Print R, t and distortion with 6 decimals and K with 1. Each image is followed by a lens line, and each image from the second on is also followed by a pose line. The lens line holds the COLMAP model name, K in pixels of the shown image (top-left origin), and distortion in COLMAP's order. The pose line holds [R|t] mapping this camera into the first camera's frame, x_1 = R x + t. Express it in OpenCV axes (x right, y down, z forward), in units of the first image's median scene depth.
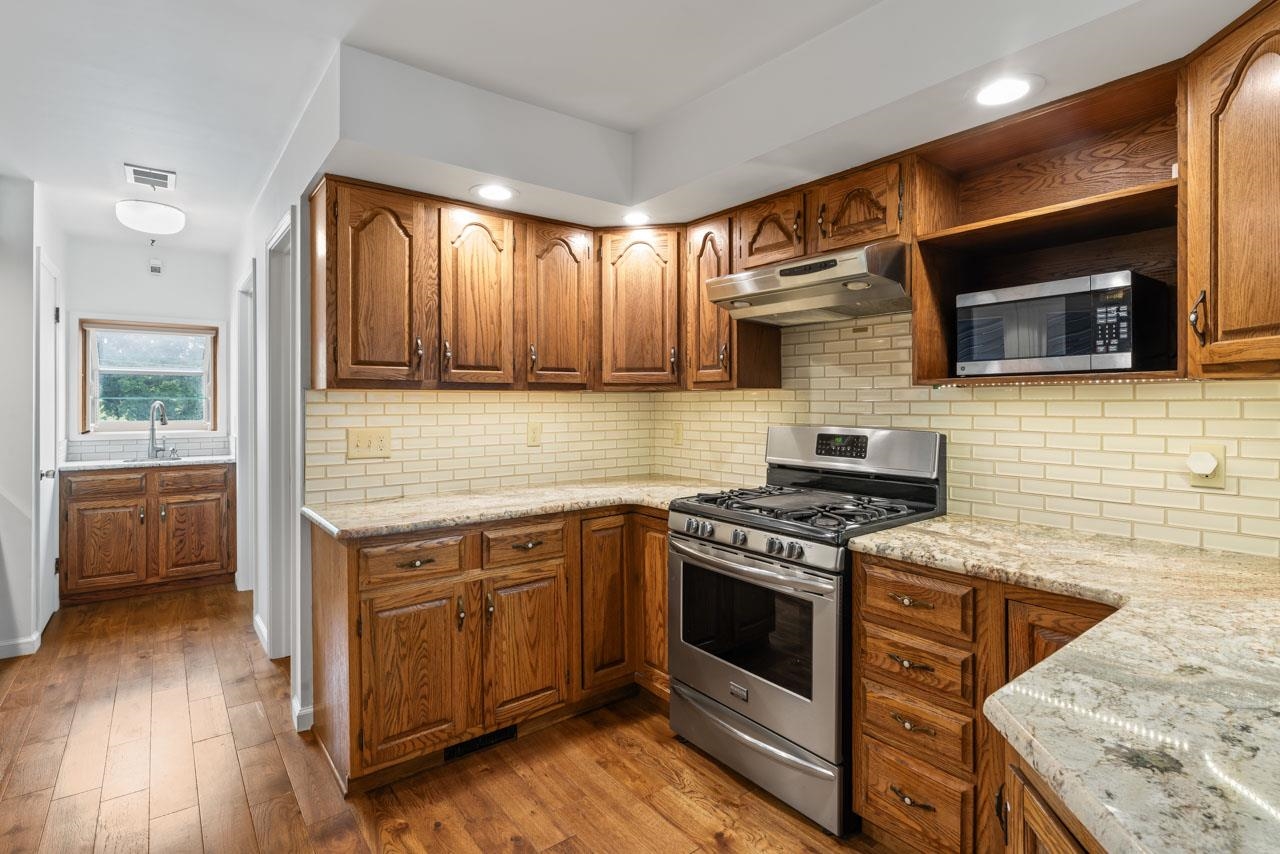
lens RADIAL K [[624.9, 0, 641.5], [0, 624.9, 417.2], [0, 0, 1]] dist [0.002695, 0.000205]
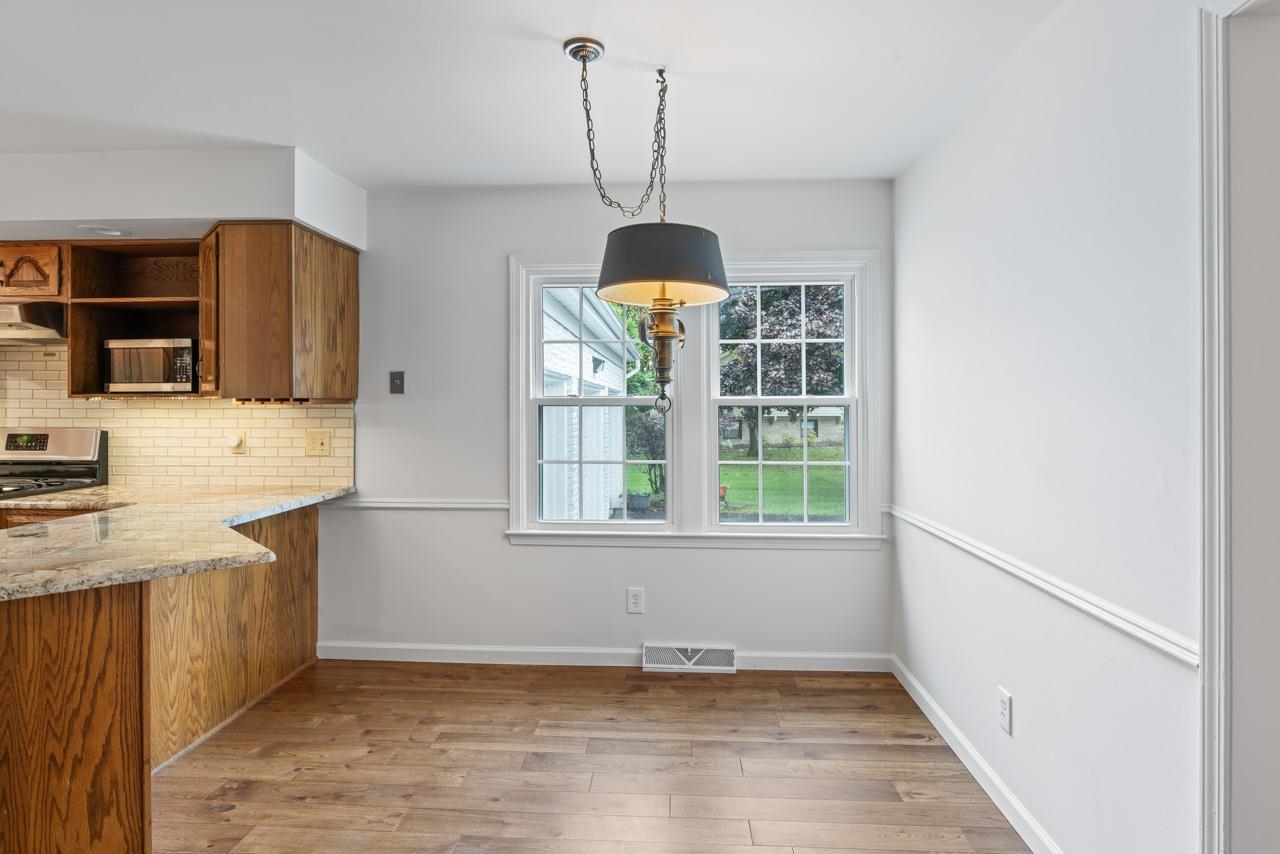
lens RADIAL K [[664.0, 0, 640.2], [0, 664.0, 407.9], [0, 0, 1]] dist [-0.002569, -0.000440]
pose [[0.651730, 0.008441, 0.758404, 0.120663], [0.014977, 0.999600, -0.023996, 0.031165], [-0.758303, 0.026997, 0.651343, -1.030913]]
